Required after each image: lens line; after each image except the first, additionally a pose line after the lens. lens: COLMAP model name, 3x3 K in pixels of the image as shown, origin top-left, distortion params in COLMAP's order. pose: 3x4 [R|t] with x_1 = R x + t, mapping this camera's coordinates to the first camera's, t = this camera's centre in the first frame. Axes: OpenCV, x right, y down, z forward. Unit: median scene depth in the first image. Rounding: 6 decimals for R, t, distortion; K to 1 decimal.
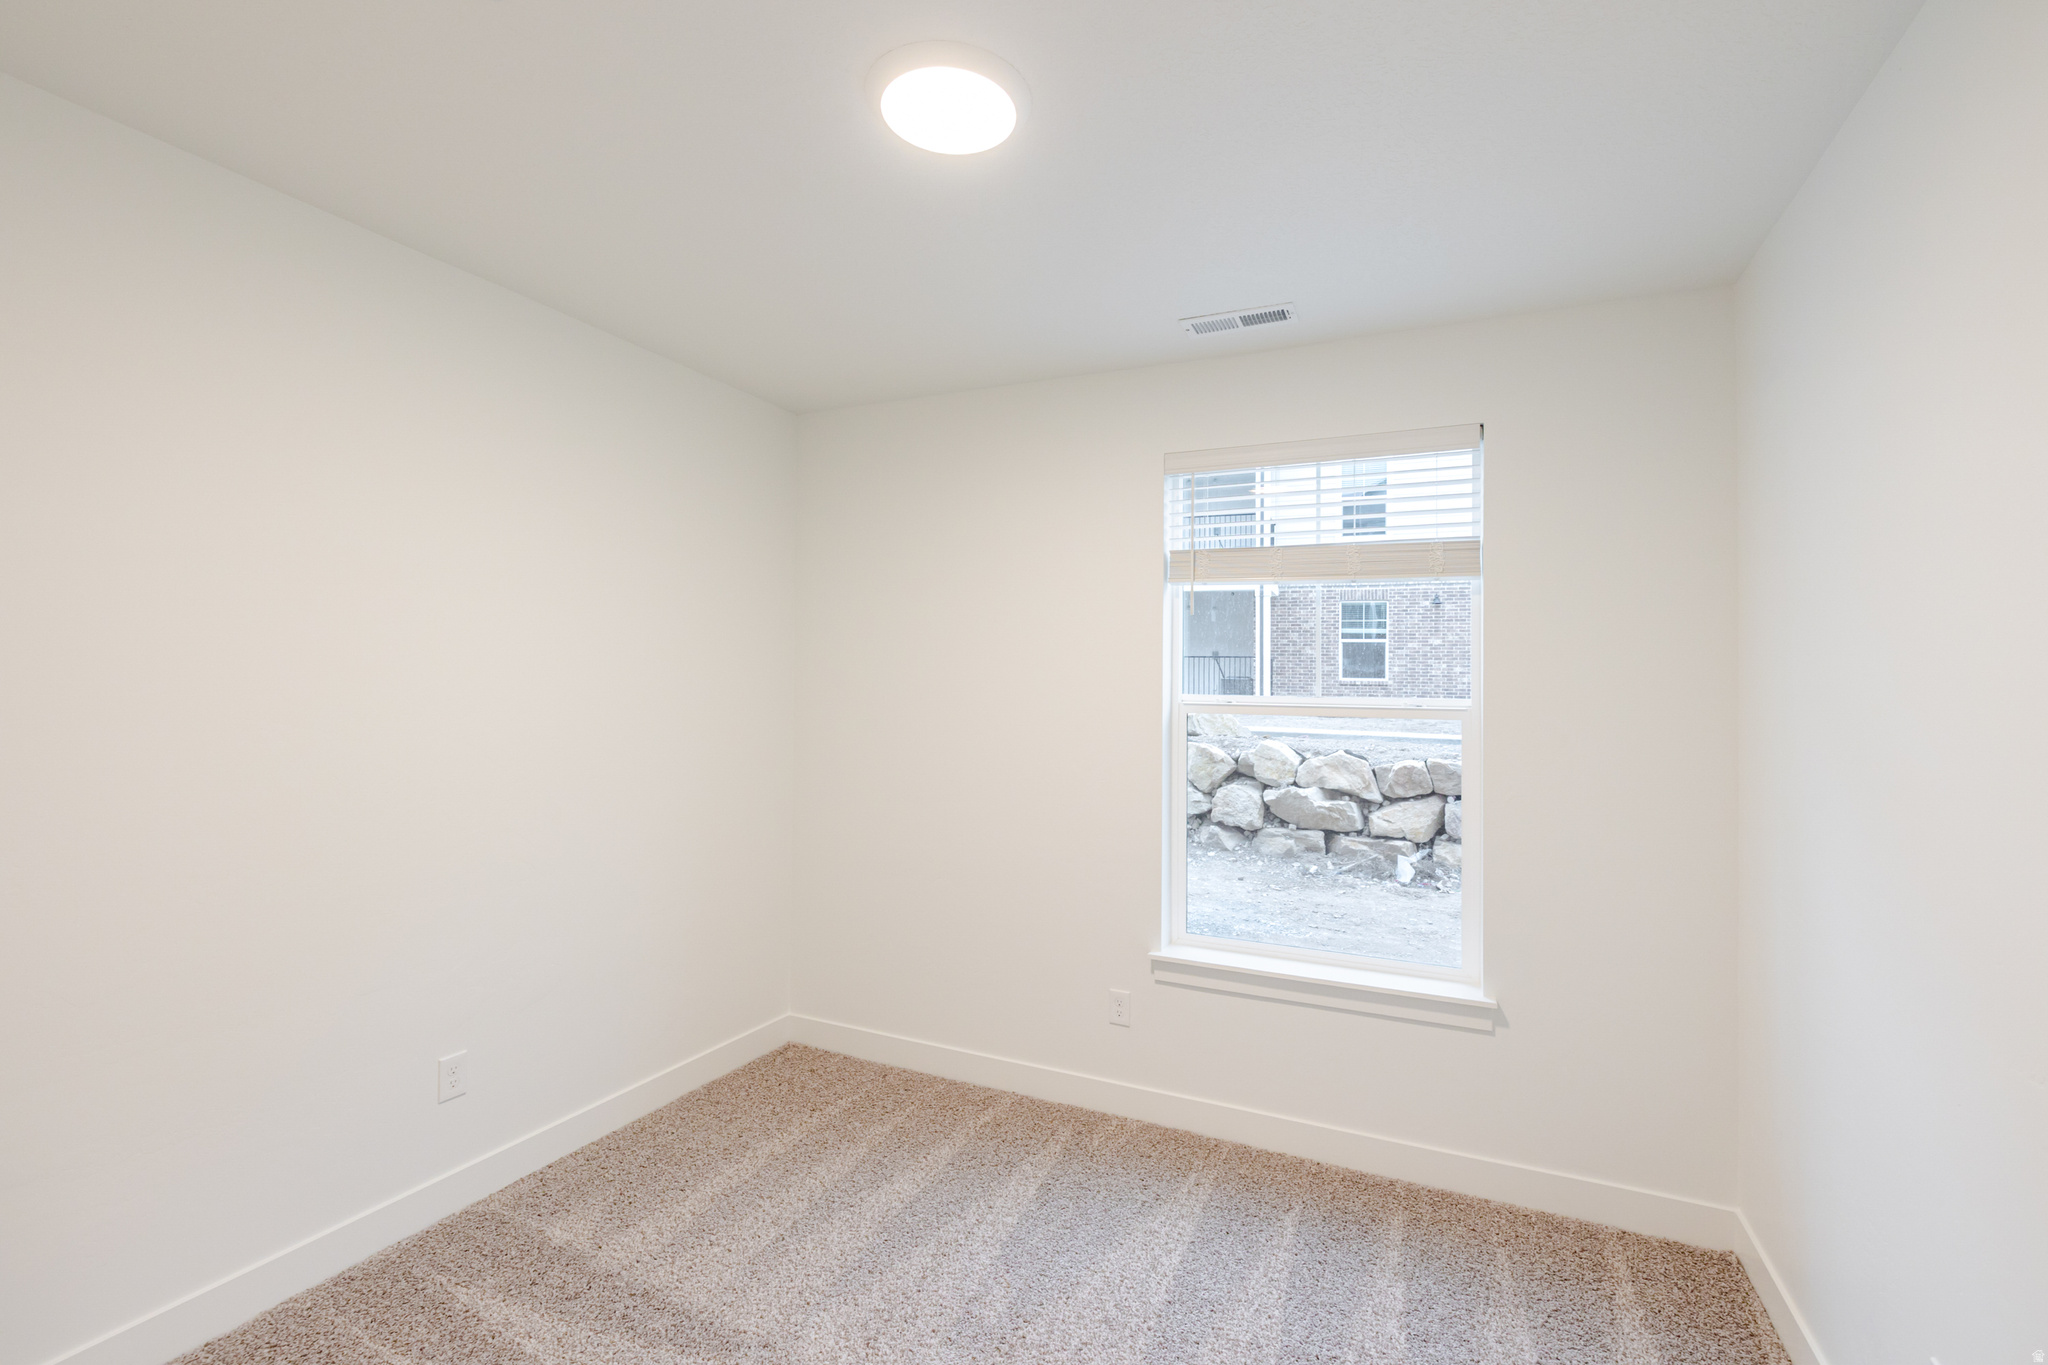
lens RADIAL K [[891.1, 0, 1019.4], [0, 891.1, 683.3], [0, 0, 1]] dist [0.001220, -0.000203]
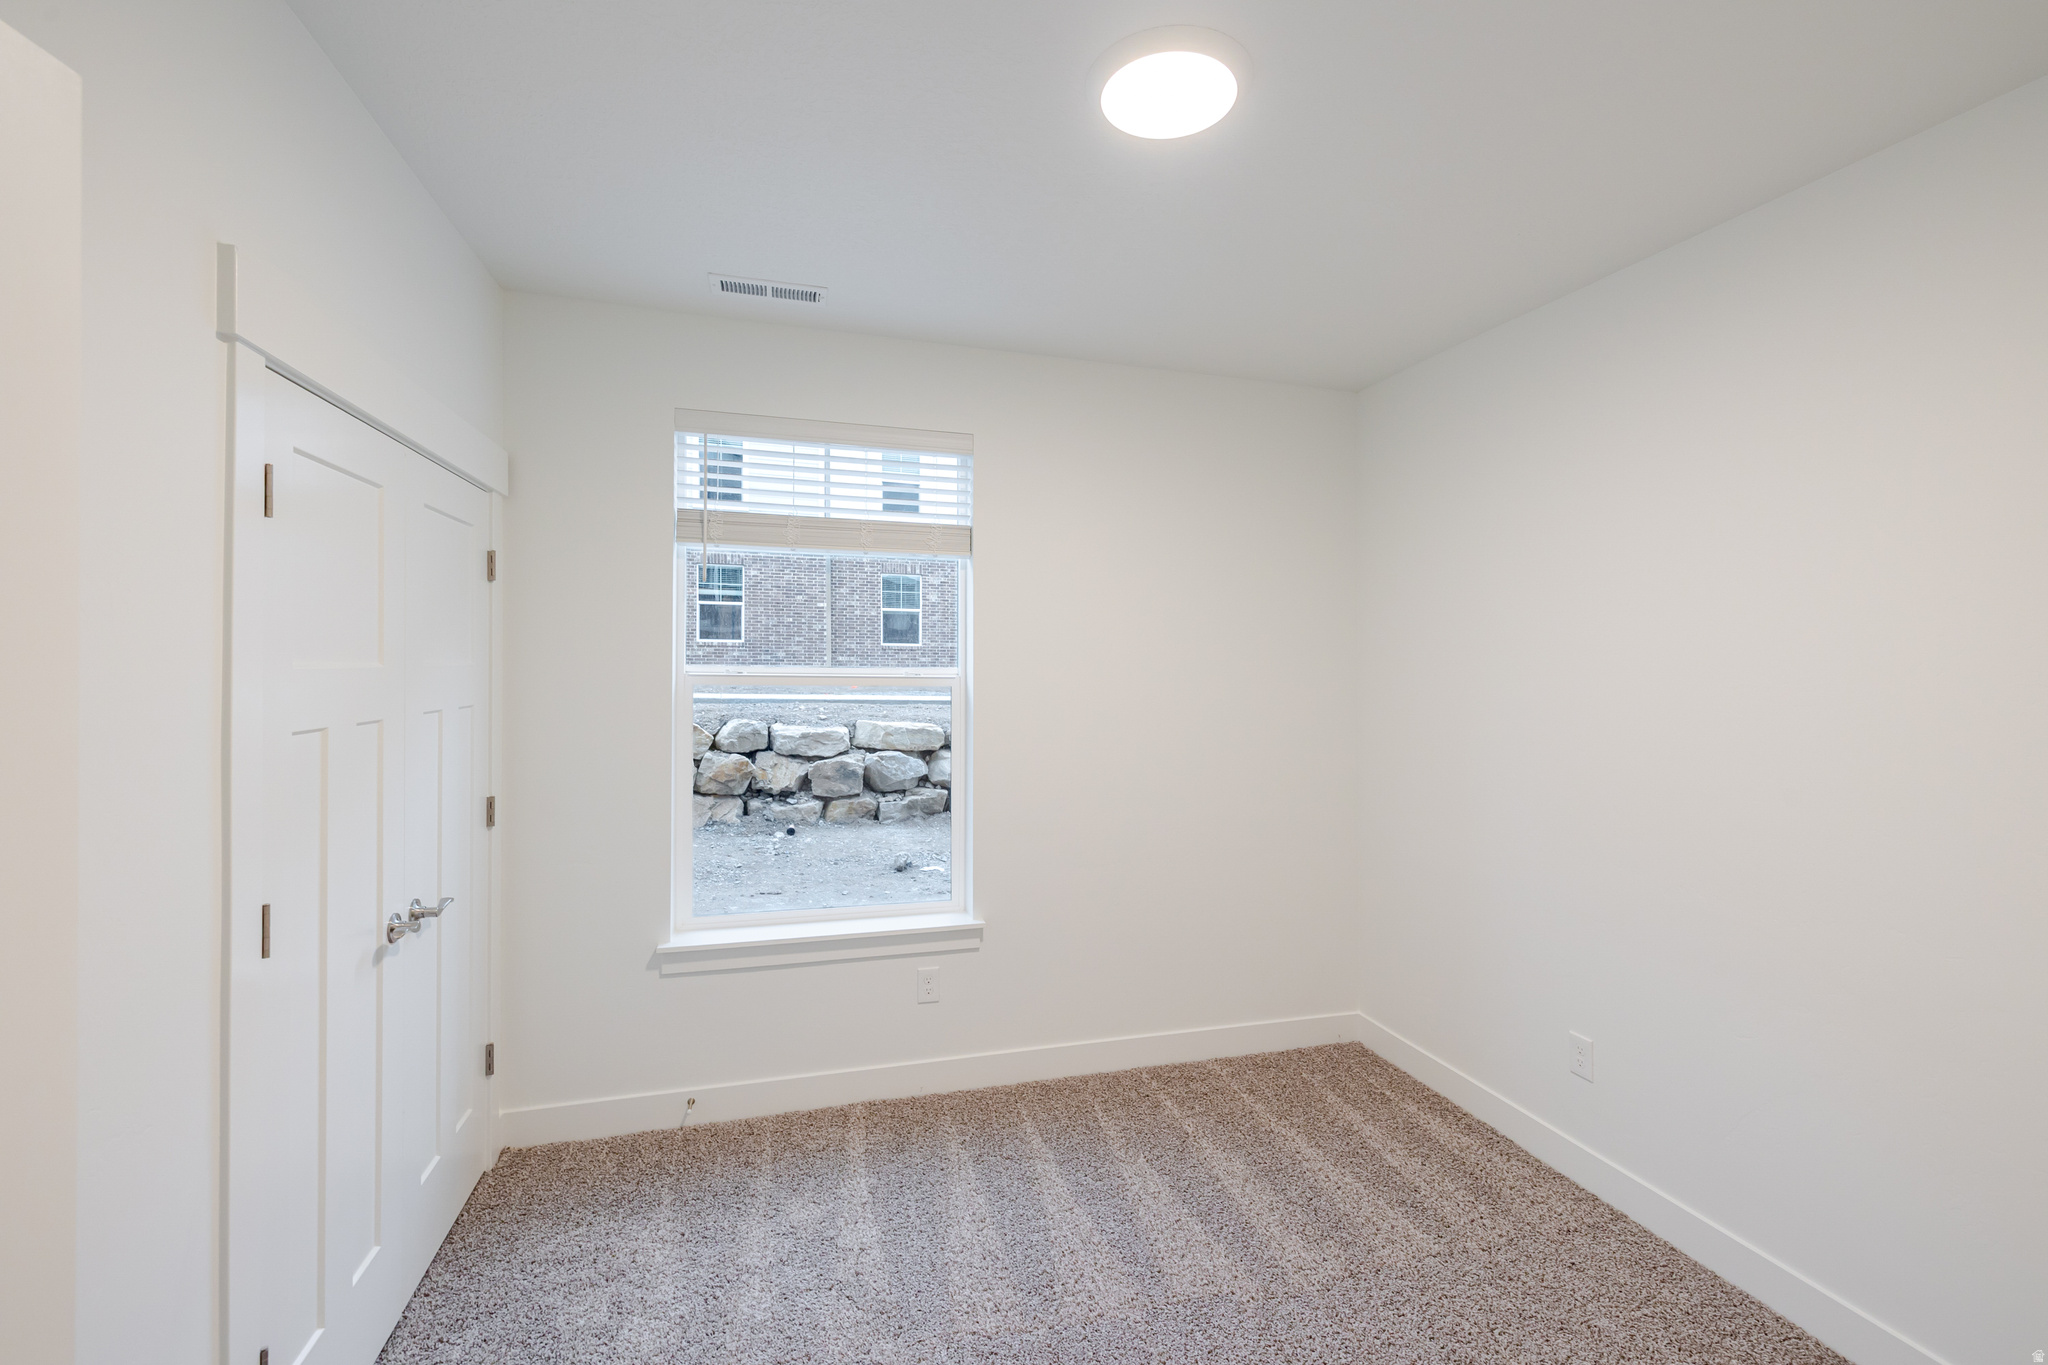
lens RADIAL K [[891.2, 0, 1022.2], [0, 891.2, 626.2], [0, 0, 1]] dist [0.000060, -0.000394]
pose [[0.750615, 0.020697, 0.660415, -0.183433], [-0.007992, 0.999721, -0.022247, -0.008492], [-0.660691, 0.011421, 0.750571, 0.061530]]
